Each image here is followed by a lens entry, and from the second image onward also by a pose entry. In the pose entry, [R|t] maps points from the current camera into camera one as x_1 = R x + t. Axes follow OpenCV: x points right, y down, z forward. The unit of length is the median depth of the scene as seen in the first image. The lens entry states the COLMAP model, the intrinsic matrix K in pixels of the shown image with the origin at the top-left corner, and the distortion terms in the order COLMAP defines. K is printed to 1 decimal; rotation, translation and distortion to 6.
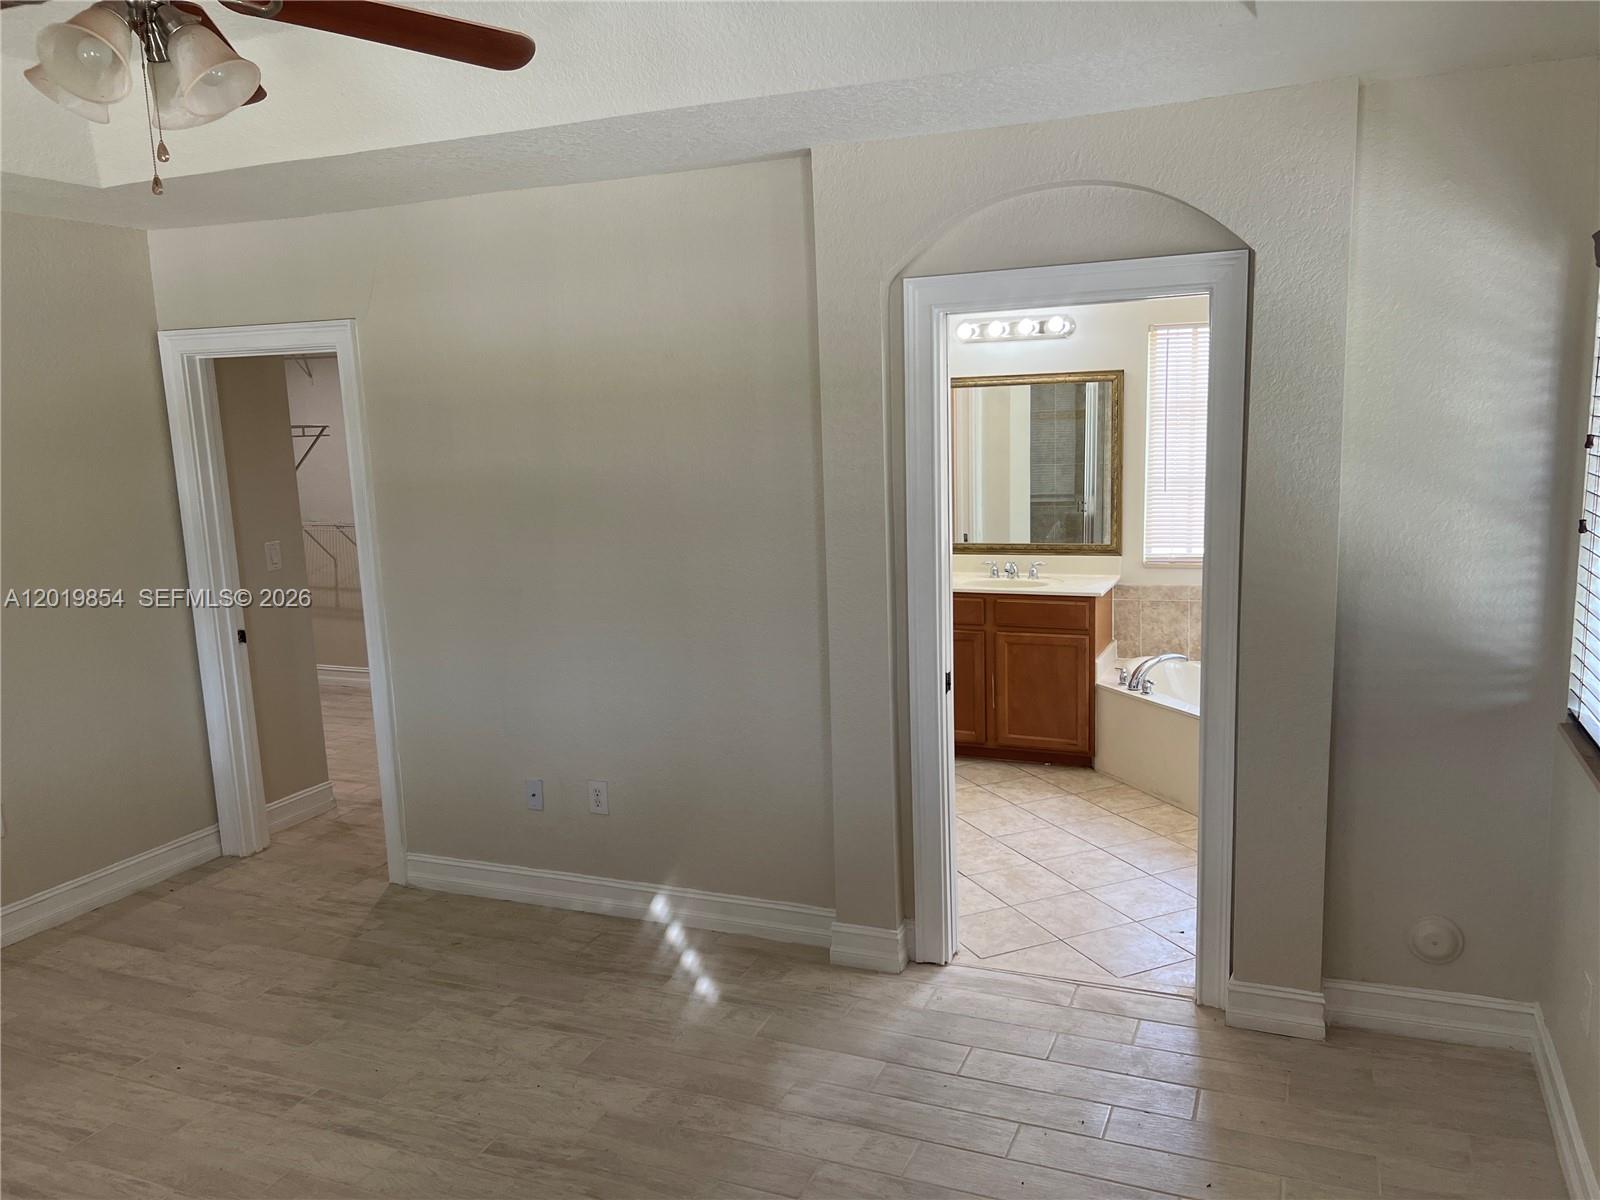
lens RADIAL K [[1216.8, 0, 800.0], [0, 1216.8, 600.0], [0, 0, 1]] dist [0.054528, -0.059982]
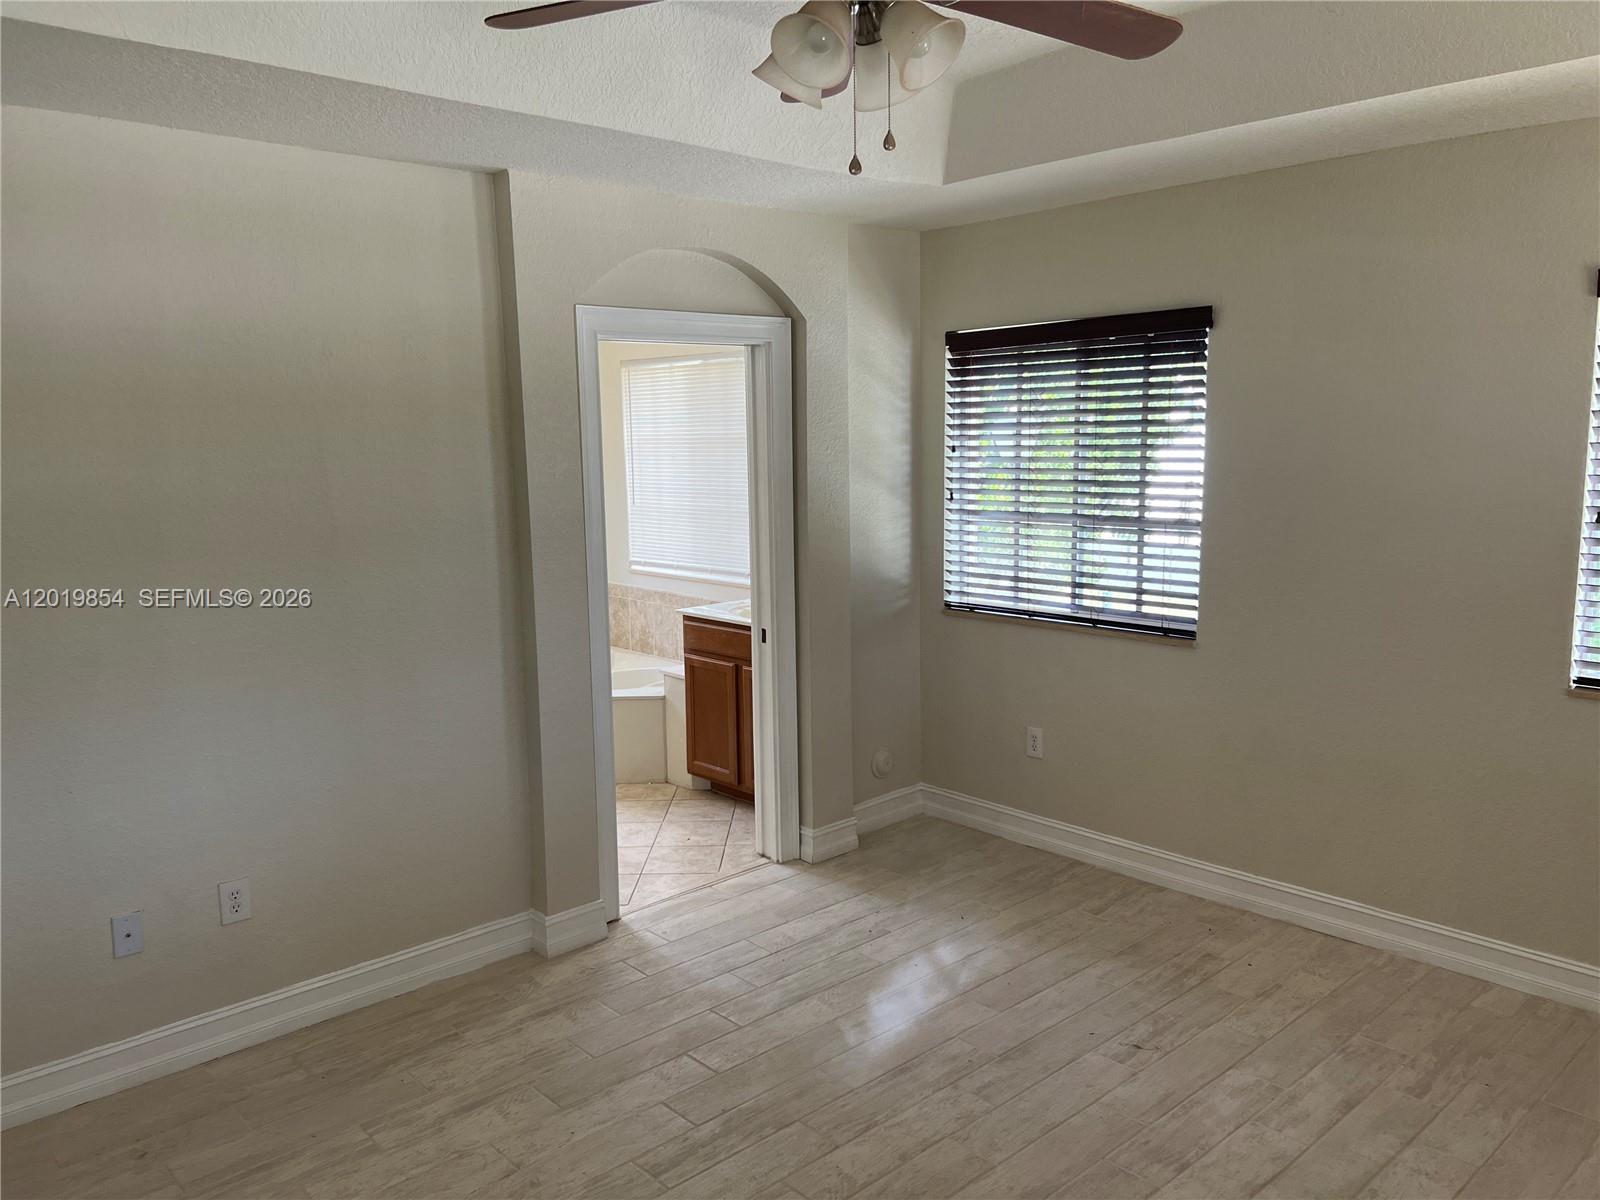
lens RADIAL K [[1216.8, 0, 800.0], [0, 1216.8, 600.0], [0, 0, 1]] dist [0.054528, -0.059982]
pose [[0.412040, -0.101343, 0.905512, -0.737406], [0.144403, 0.988499, 0.044923, -0.015067], [-0.899650, 0.112249, 0.421936, 0.319002]]
